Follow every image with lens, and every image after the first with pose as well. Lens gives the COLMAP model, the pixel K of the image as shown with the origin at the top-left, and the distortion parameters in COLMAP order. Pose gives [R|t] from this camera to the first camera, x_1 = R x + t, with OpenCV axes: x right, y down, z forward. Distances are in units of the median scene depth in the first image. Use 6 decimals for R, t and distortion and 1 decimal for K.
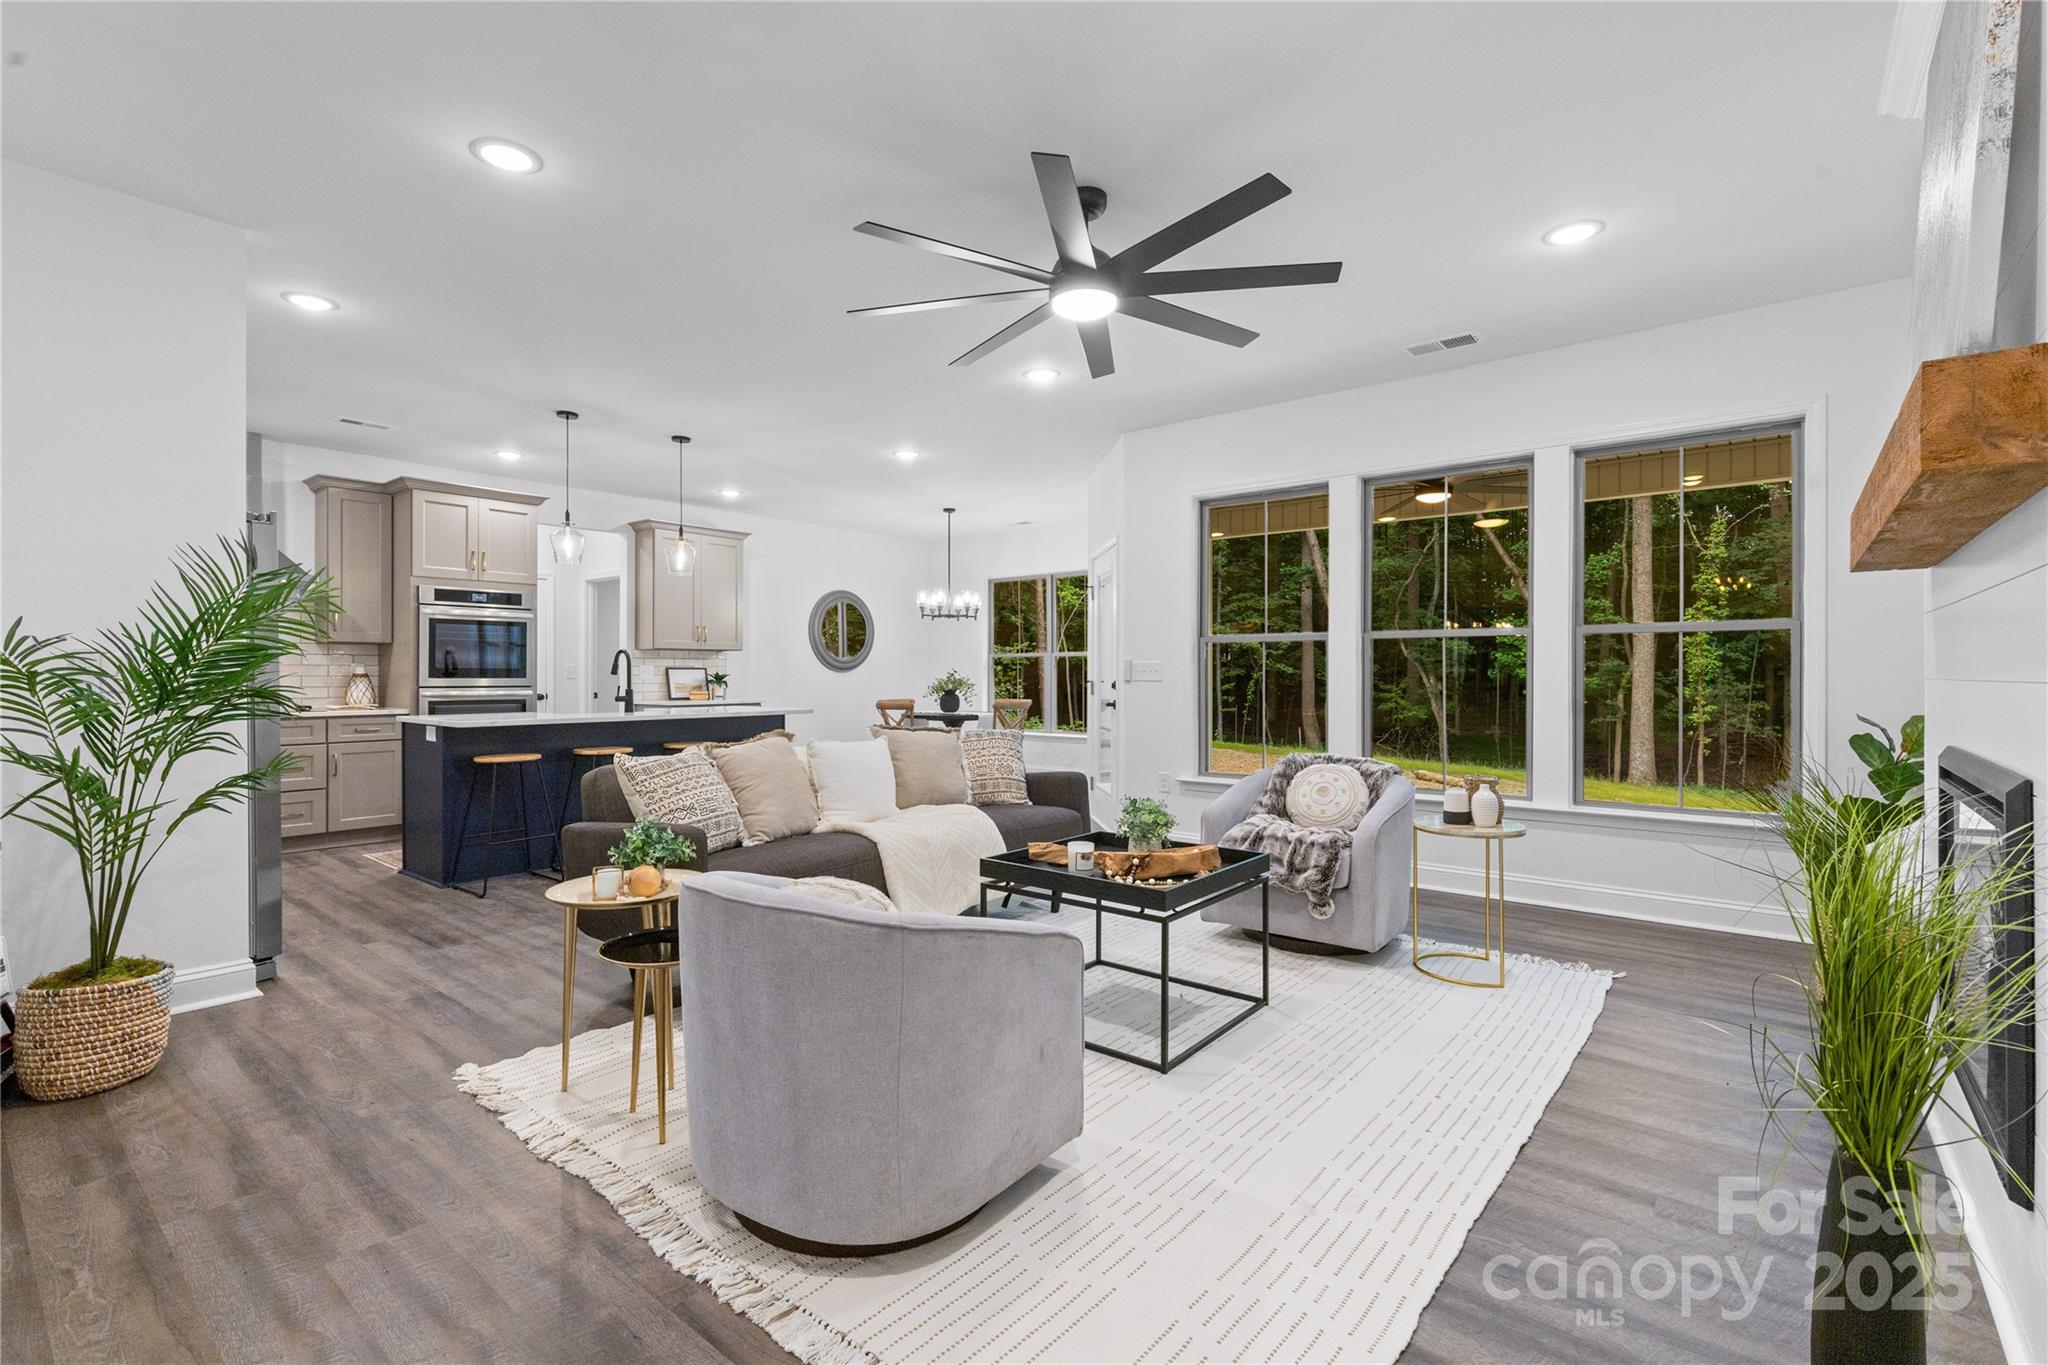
lens RADIAL K [[923.2, 0, 1020.7], [0, 923.2, 672.5], [0, 0, 1]] dist [0.005422, 0.000764]
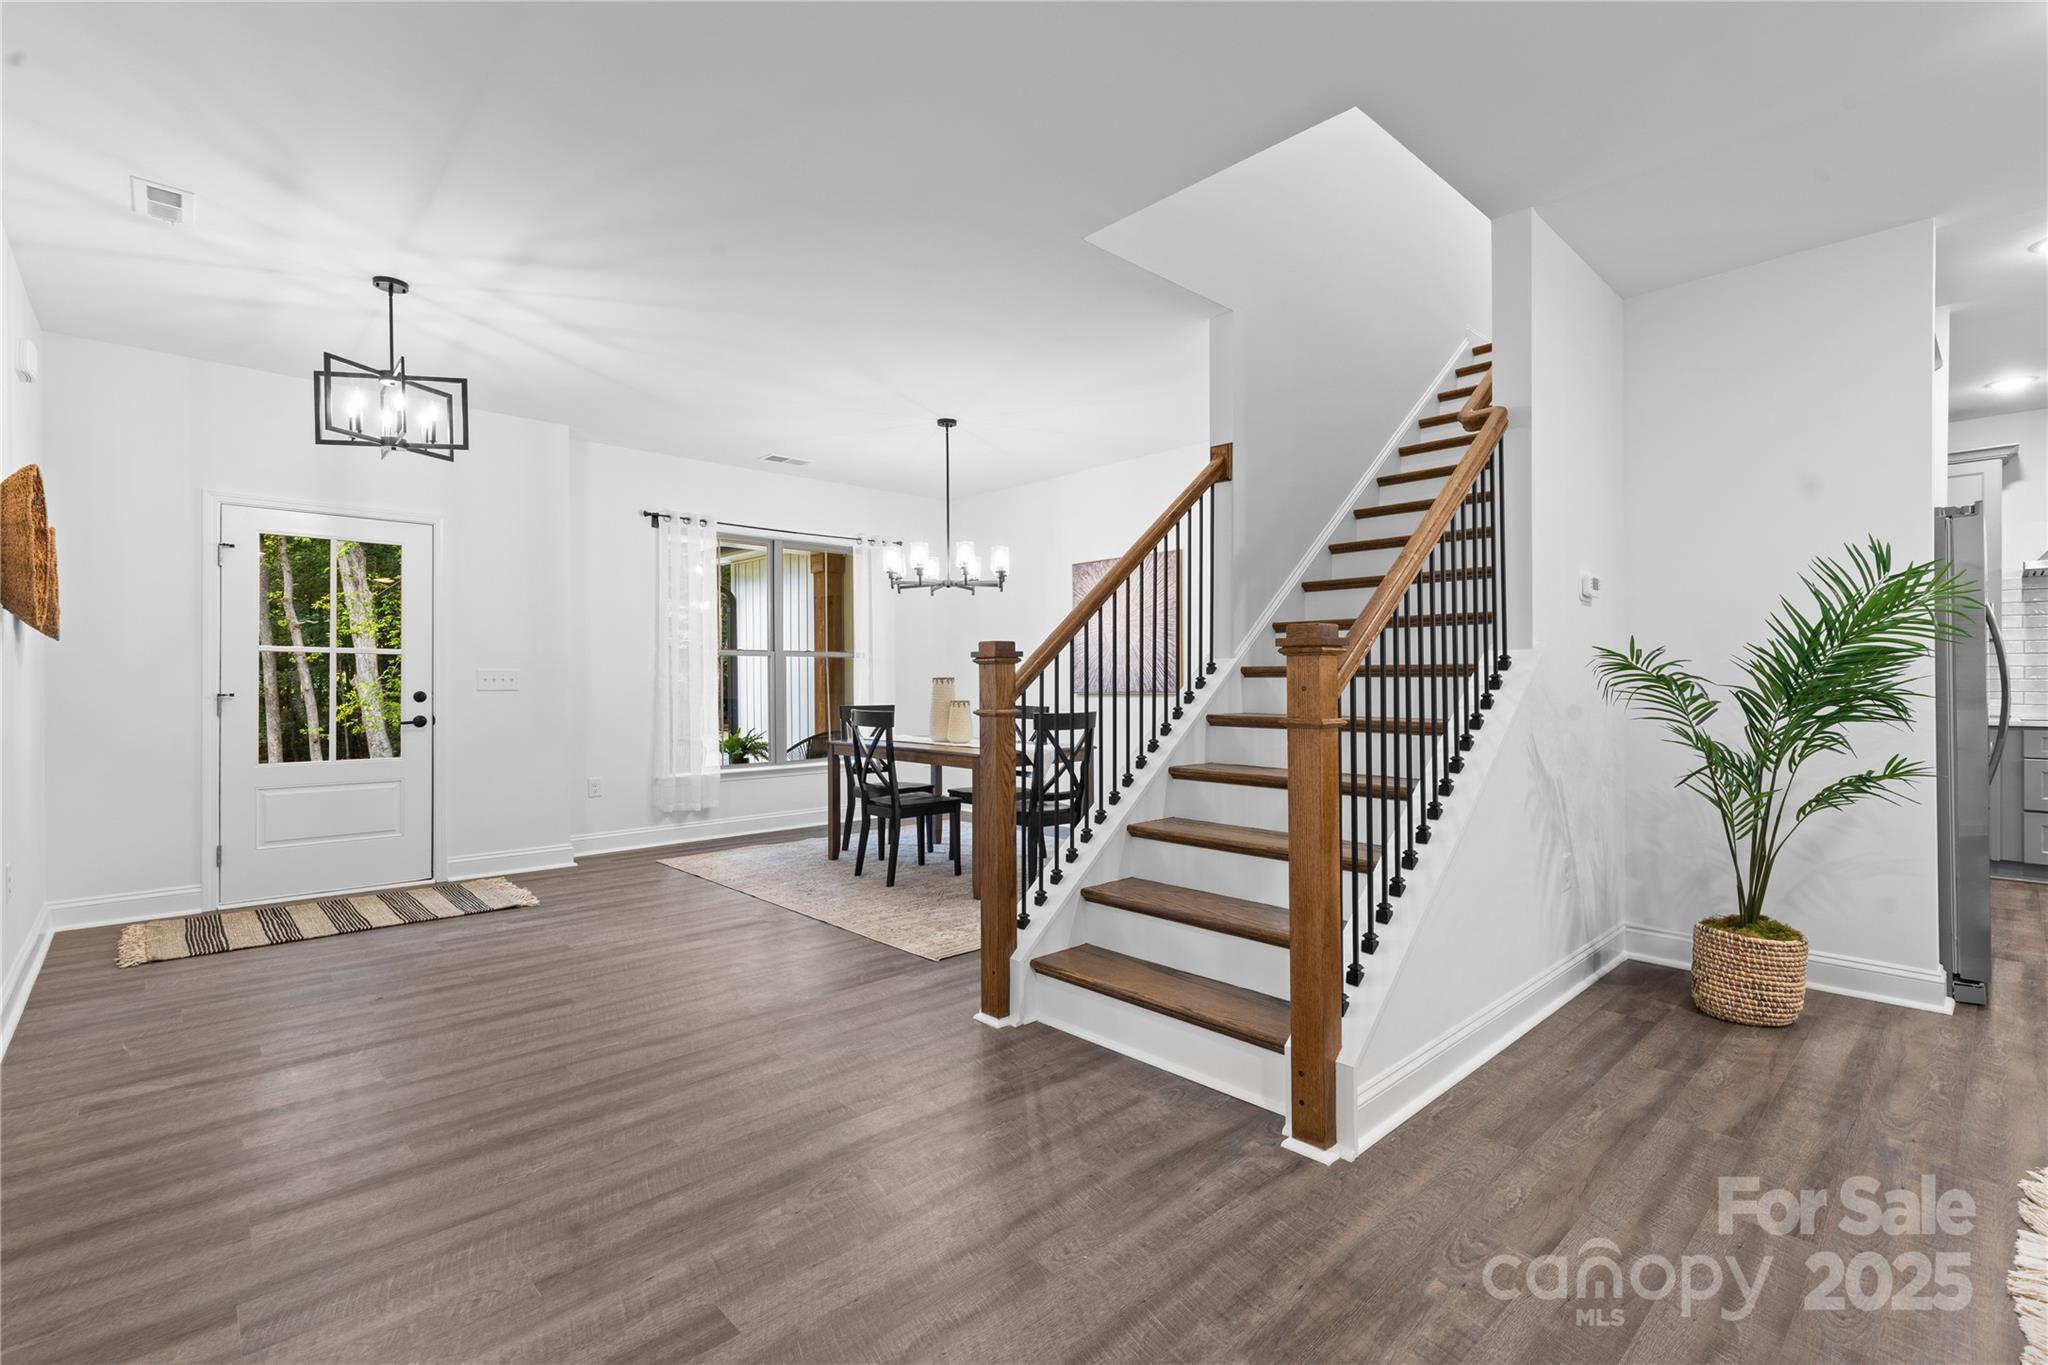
lens RADIAL K [[913.9, 0, 1020.1], [0, 913.9, 682.0], [0, 0, 1]] dist [0.004547, 0.000958]
pose [[-0.129385, 0.001940, -0.991592, 0.302121], [0.003905, 0.999991, 0.001447, 0.001947], [0.991587, -0.003685, -0.129392, 0.221461]]
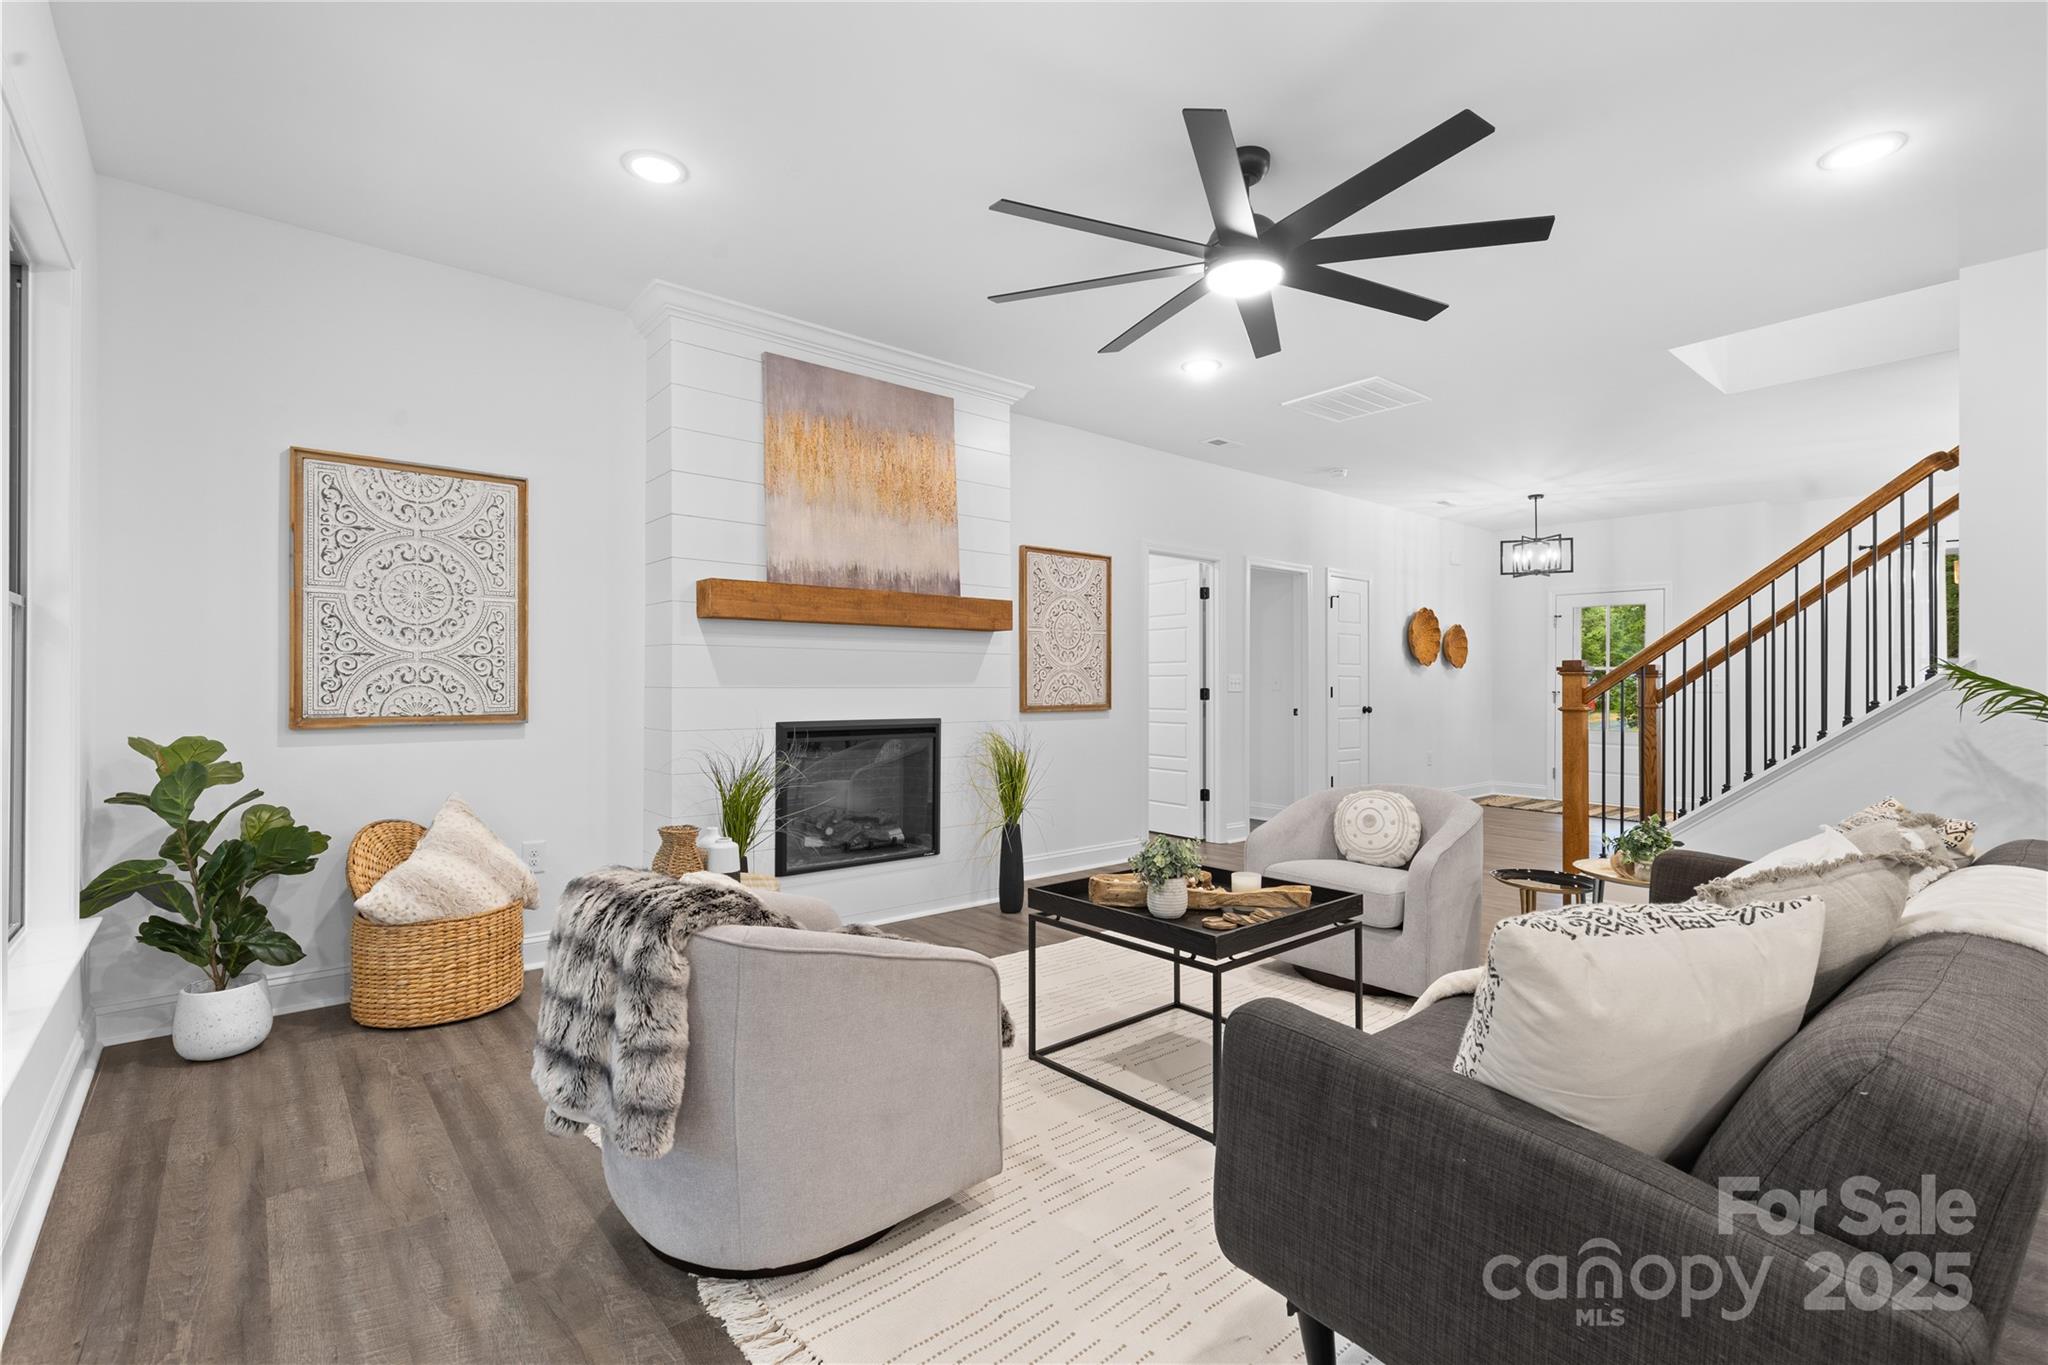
lens RADIAL K [[913.9, 0, 1020.1], [0, 913.9, 682.0], [0, 0, 1]] dist [0.004547, 0.000958]
pose [[-0.984421, -0.006691, 0.175703, 0.161597], [-0.007158, 0.999972, -0.002023, 0.004057], [-0.175684, -0.003249, -0.984441, 2.104797]]
